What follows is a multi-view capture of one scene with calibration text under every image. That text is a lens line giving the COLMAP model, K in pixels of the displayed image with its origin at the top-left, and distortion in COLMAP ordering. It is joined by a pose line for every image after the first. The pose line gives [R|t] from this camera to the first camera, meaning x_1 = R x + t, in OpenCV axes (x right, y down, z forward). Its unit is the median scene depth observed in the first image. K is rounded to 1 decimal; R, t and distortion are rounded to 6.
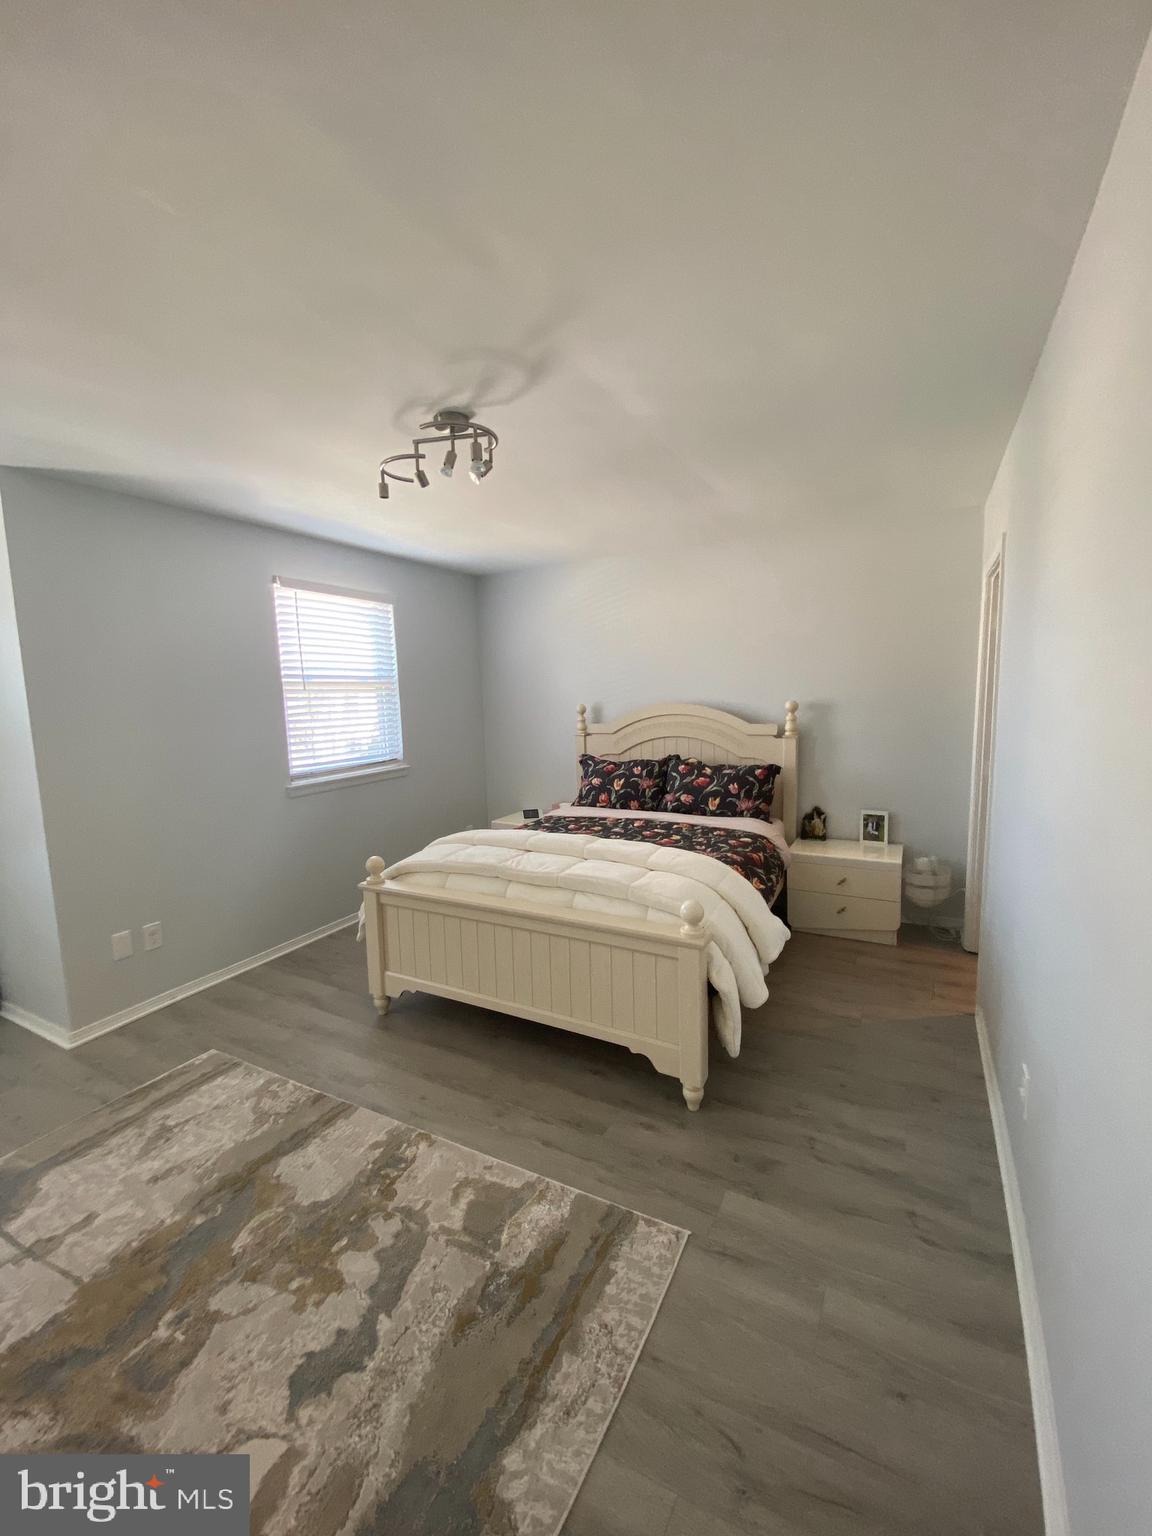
lens RADIAL K [[620.8, 0, 575.4], [0, 620.8, 763.2], [0, 0, 1]] dist [0.022700, -0.021655]
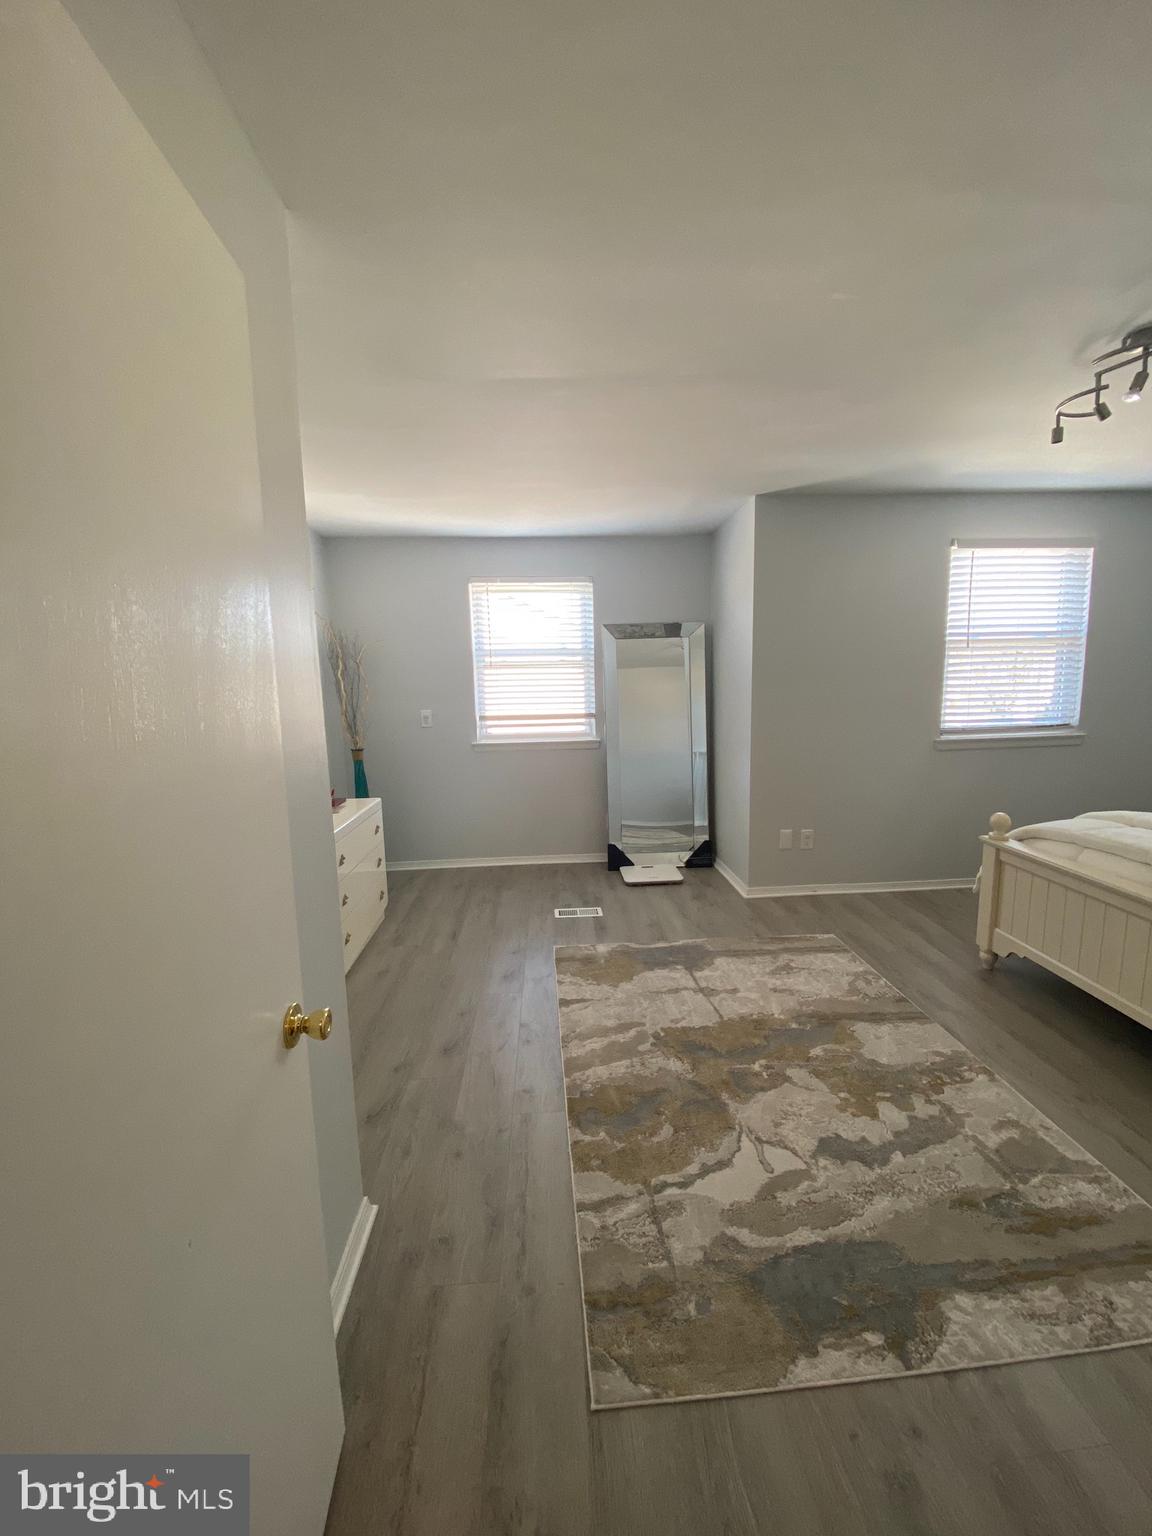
lens RADIAL K [[620.8, 0, 575.4], [0, 620.8, 763.2], [0, 0, 1]] dist [0.022700, -0.021655]
pose [[0.523150, 0.134819, -0.841509, 0.200740], [-0.088561, 0.990662, 0.103658, 0.036056], [0.847626, 0.020296, 0.530205, -0.147551]]
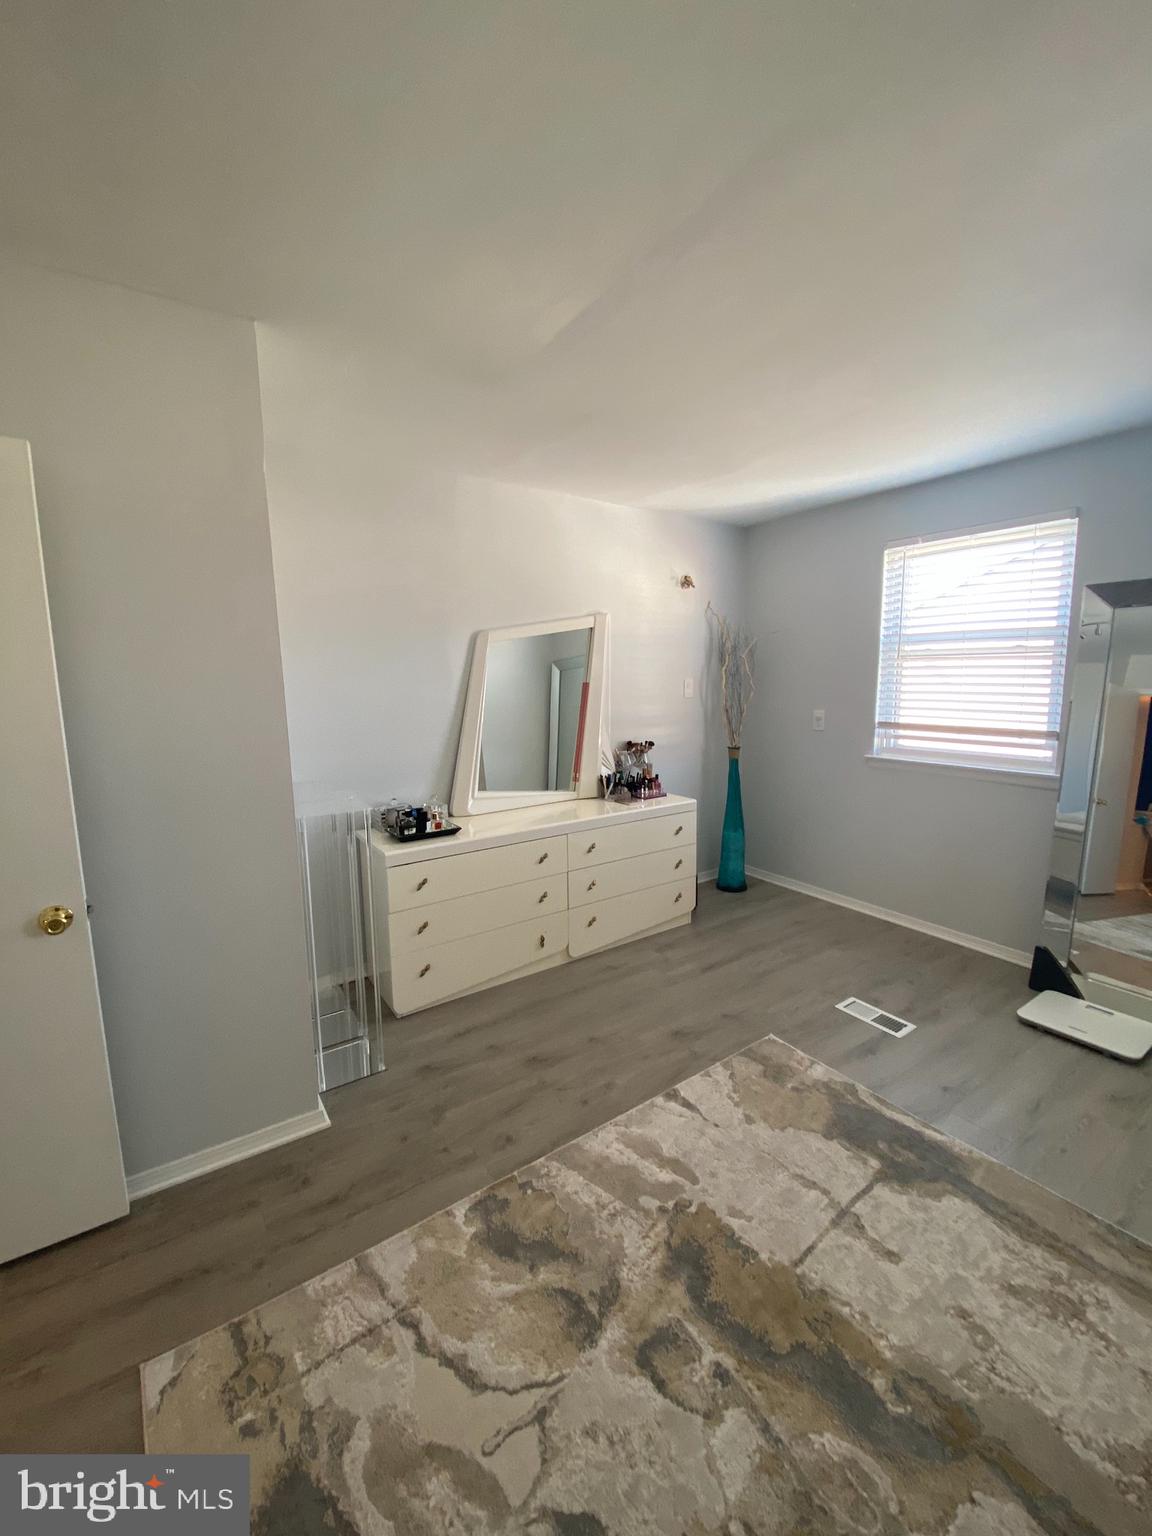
lens RADIAL K [[626.3, 0, 575.6], [0, 626.3, 759.7], [0, 0, 1]] dist [0.014429, -0.018146]
pose [[-0.462377, 0.153377, -0.873317, 0.052184], [-0.071911, 0.975194, 0.209343, -0.065919], [0.883762, 0.159597, -0.439878, 0.729747]]
